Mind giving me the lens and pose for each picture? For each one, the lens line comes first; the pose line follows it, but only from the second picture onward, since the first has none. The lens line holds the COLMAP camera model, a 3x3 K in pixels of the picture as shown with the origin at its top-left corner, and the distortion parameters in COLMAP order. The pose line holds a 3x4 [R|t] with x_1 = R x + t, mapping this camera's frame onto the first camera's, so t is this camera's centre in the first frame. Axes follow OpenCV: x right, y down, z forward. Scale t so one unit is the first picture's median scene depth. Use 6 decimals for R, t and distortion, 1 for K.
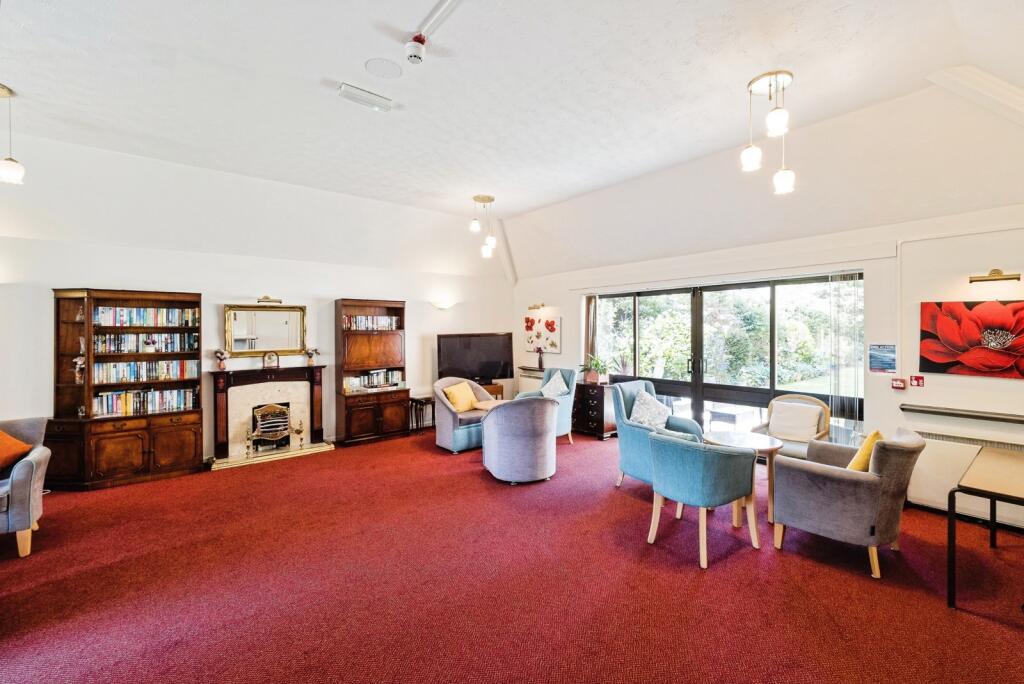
lens RADIAL K [[439.3, 0, 523.8], [0, 439.3, 335.3], [0, 0, 1]] dist [-0.006509, -0.002922]
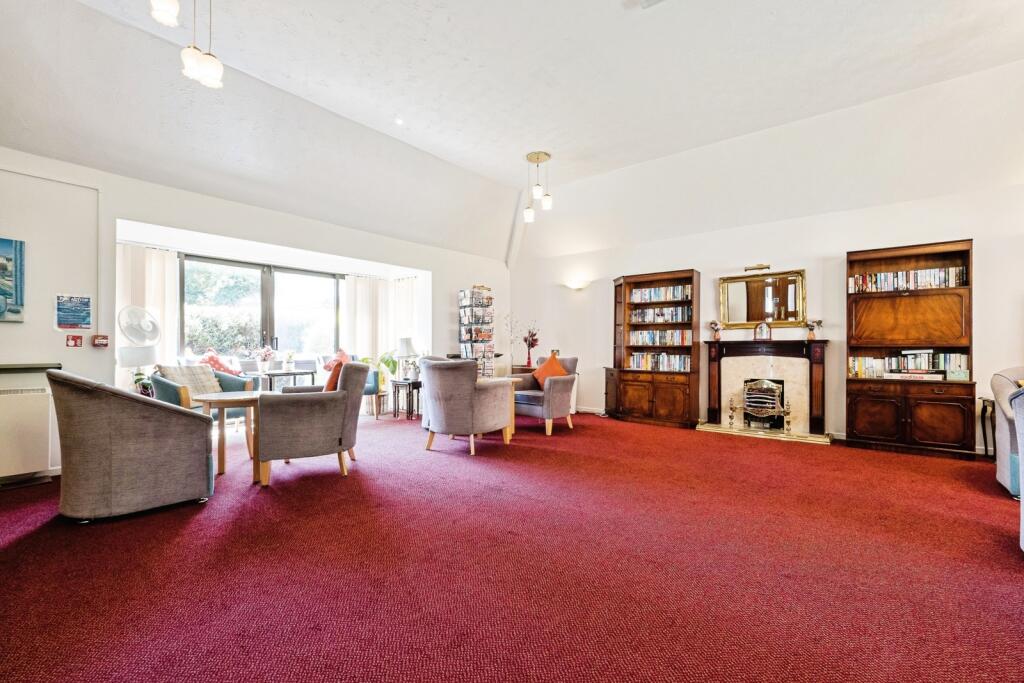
lens RADIAL K [[439.3, 0, 492.1], [0, 439.3, 341.1], [0, 0, 1]] dist [-0.006509, -0.002922]
pose [[0.162370, 0.000726, -0.986730, 0.277948], [-0.013371, 0.999910, -0.001464, 0.095434], [0.986639, 0.013432, 0.162365, 0.314557]]
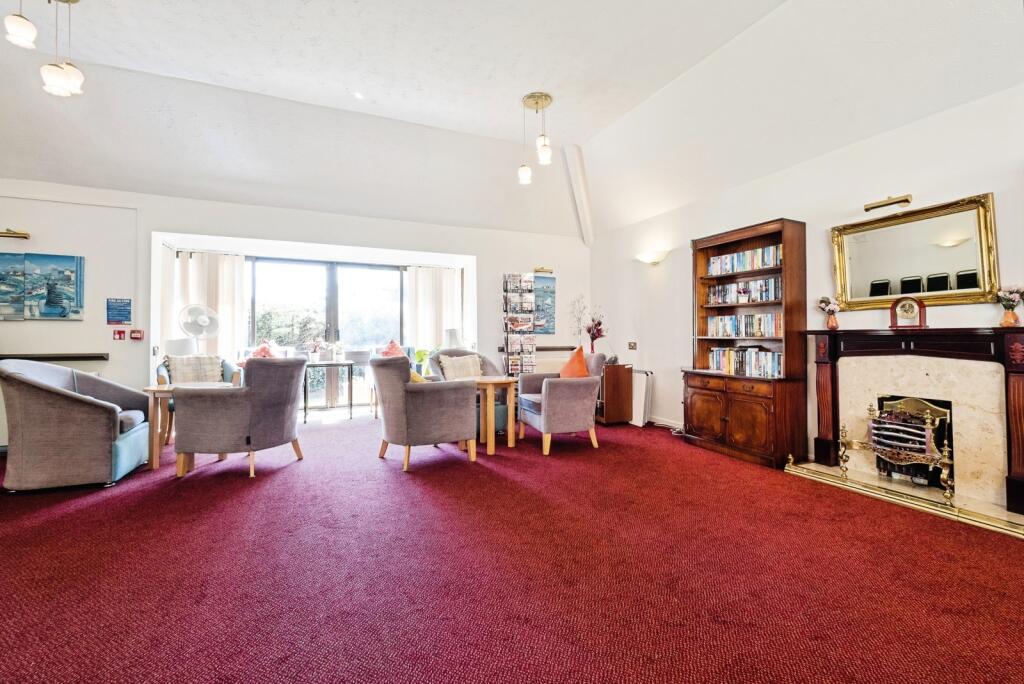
lens RADIAL K [[439.3, 0, 506.9], [0, 439.3, 324.0], [0, 0, 1]] dist [-0.006509, -0.002922]
pose [[-0.280706, -0.012957, -0.959706, 0.069845], [-0.005456, 0.999914, -0.011904, 0.087374], [0.959778, 0.001895, -0.280752, 0.764620]]
